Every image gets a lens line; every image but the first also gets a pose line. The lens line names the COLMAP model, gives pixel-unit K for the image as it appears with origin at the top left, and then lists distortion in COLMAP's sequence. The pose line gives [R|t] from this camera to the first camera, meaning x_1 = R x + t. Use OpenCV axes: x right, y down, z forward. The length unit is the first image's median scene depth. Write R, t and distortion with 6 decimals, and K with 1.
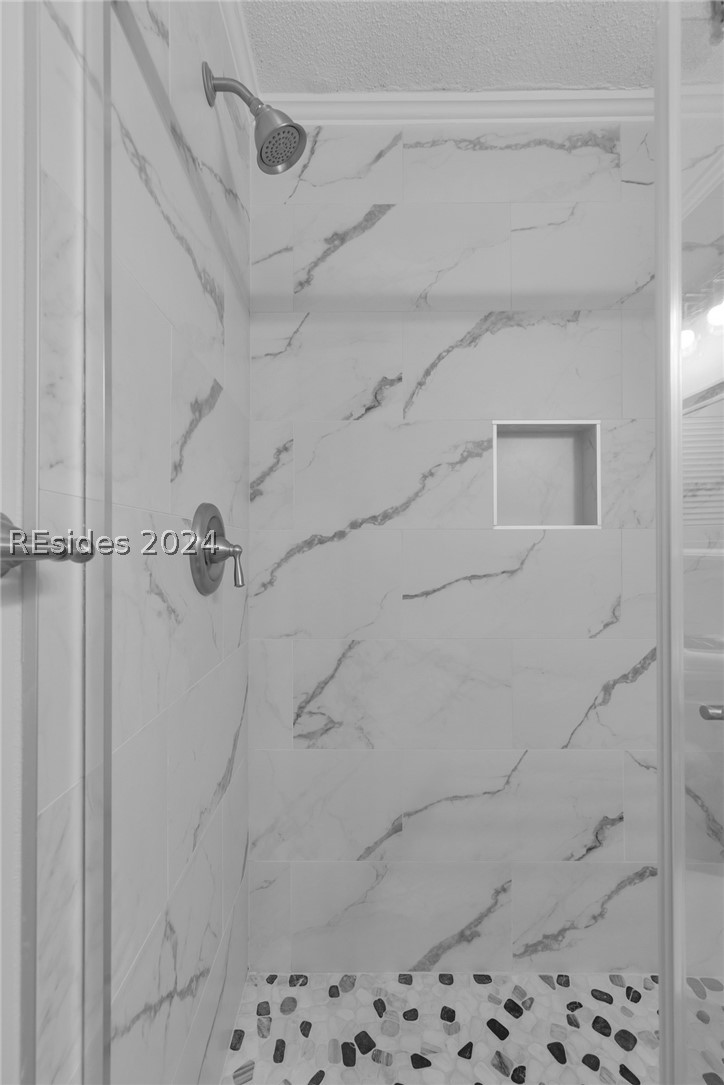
lens RADIAL K [[442.8, 0, 362.0], [0, 442.8, 542.5], [0, 0, 1]] dist [0.008435, -0.000687]
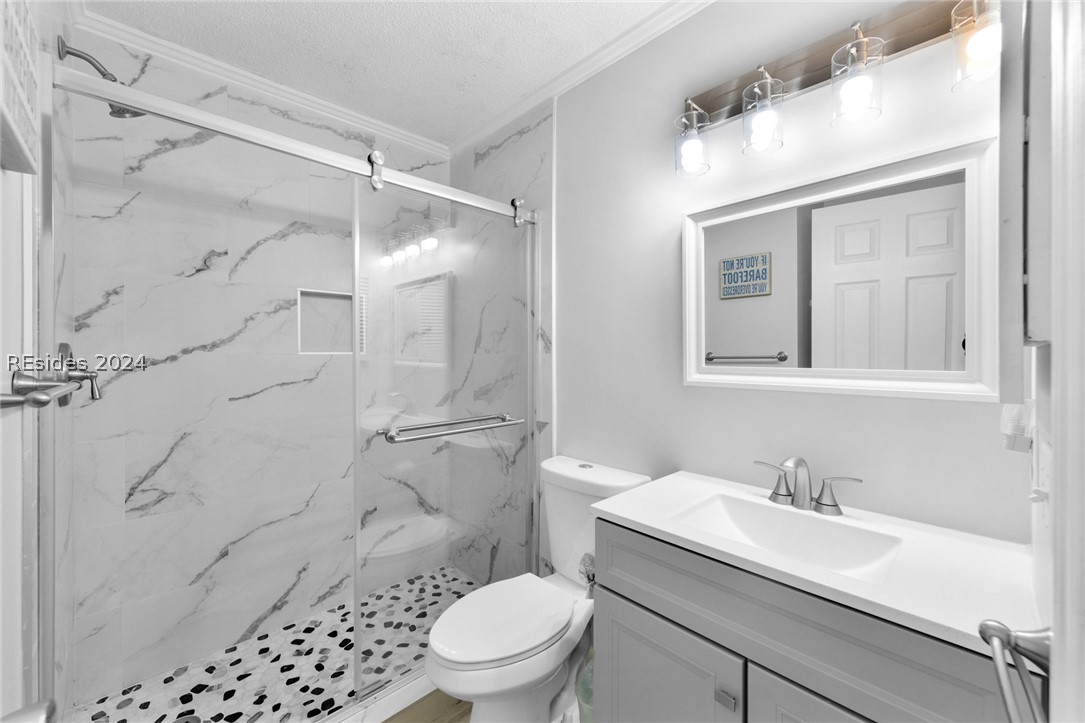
lens RADIAL K [[417.9, 0, 547.5], [0, 417.9, 358.7], [0, 0, 1]] dist [0.003143, -0.000149]
pose [[0.714325, -0.006330, 0.699786, -0.128066], [-0.018242, 0.999451, 0.027662, -0.073948], [-0.699577, -0.032526, 0.713817, -0.758051]]
